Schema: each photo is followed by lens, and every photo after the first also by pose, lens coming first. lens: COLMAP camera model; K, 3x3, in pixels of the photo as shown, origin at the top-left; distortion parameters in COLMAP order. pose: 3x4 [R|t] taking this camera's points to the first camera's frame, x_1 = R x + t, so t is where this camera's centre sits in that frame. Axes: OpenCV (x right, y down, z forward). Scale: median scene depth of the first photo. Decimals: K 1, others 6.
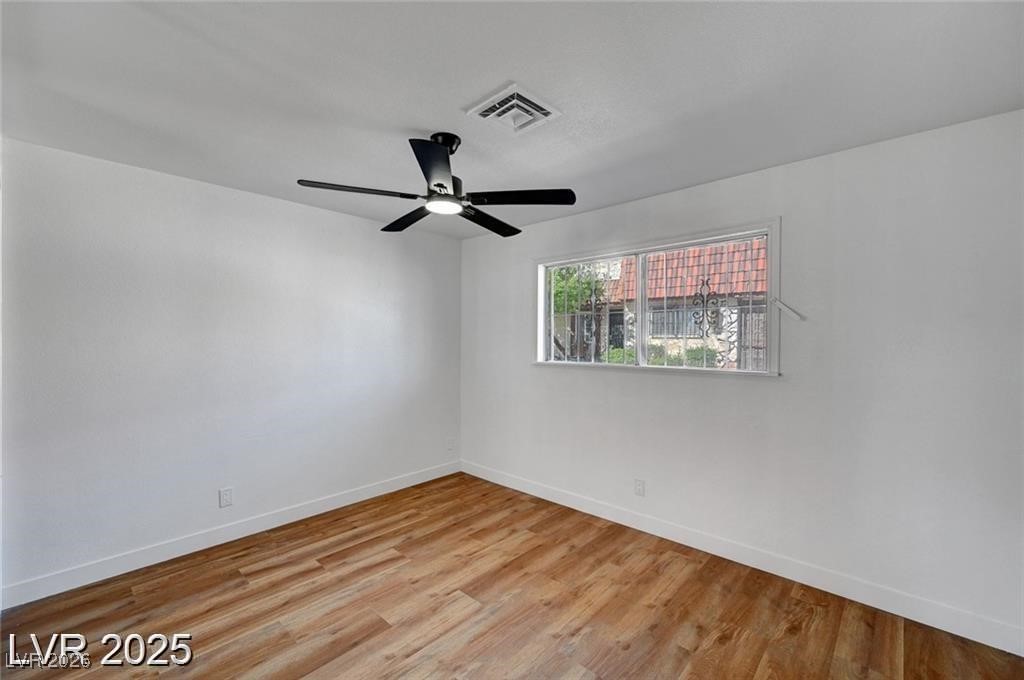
lens RADIAL K [[433.5, 0, 556.8], [0, 433.5, 338.8], [0, 0, 1]] dist [0.000788, 0.000017]
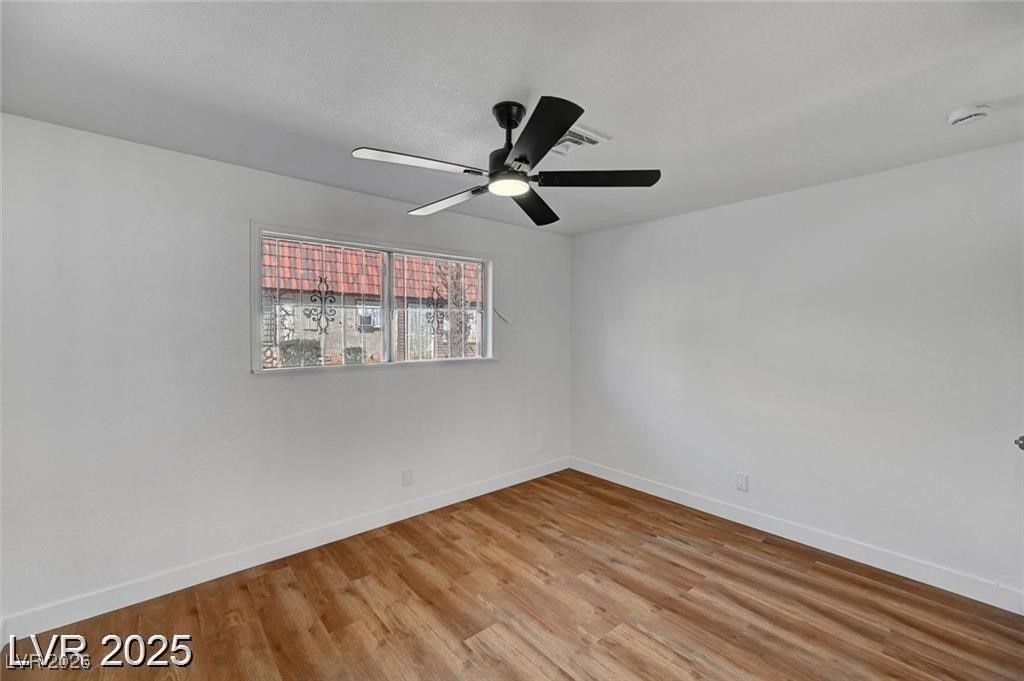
lens RADIAL K [[402.2, 0, 511.8], [0, 402.2, 340.6], [0, 0, 1]] dist [0.002892, 0.000154]
pose [[0.173993, -0.020003, 0.984544, -0.881207], [0.005011, 0.999799, 0.019427, -0.007298], [-0.984734, 0.001554, 0.174058, 0.716179]]
